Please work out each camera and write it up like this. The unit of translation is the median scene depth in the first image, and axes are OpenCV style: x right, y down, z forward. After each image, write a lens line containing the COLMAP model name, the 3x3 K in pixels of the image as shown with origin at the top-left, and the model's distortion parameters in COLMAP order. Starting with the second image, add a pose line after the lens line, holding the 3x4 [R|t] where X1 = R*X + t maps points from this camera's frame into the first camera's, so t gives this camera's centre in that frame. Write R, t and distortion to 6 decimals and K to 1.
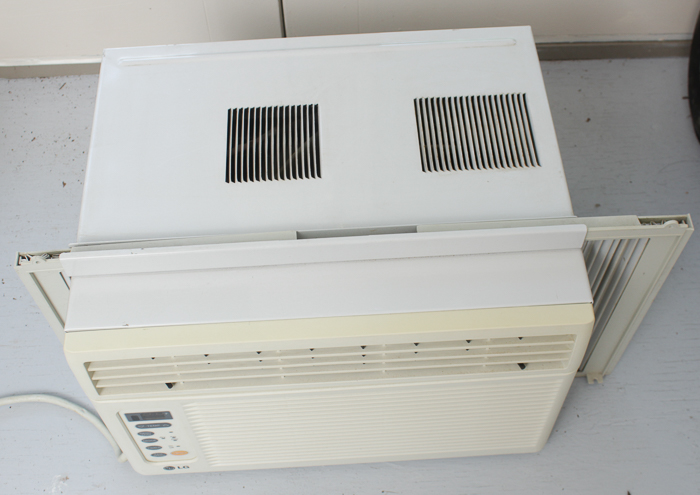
lens RADIAL K [[875.7, 0, 349.8], [0, 875.7, 248.0], [0, 0, 1]] dist [-0.068469, 0.000000]
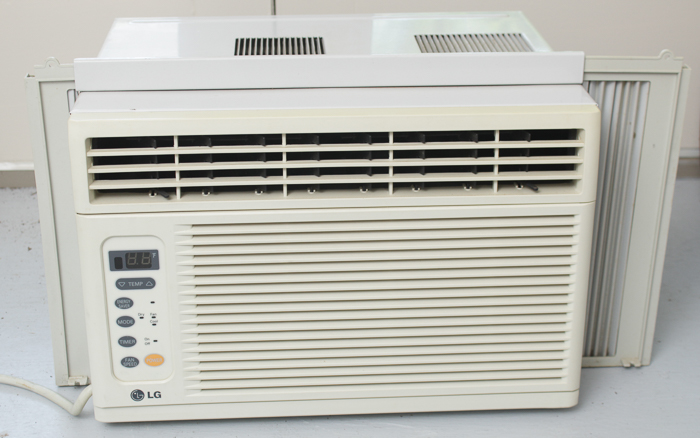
lens RADIAL K [[1140.8, 0, 338.8], [0, 1140.8, 221.6], [0, 0, 1]] dist [0.032940, 0.000000]
pose [[0.999852, 0.015307, 0.007868, -0.024612], [-0.008860, 0.849729, -0.527146, 0.751336], [-0.014755, 0.526998, 0.849739, -0.042230]]
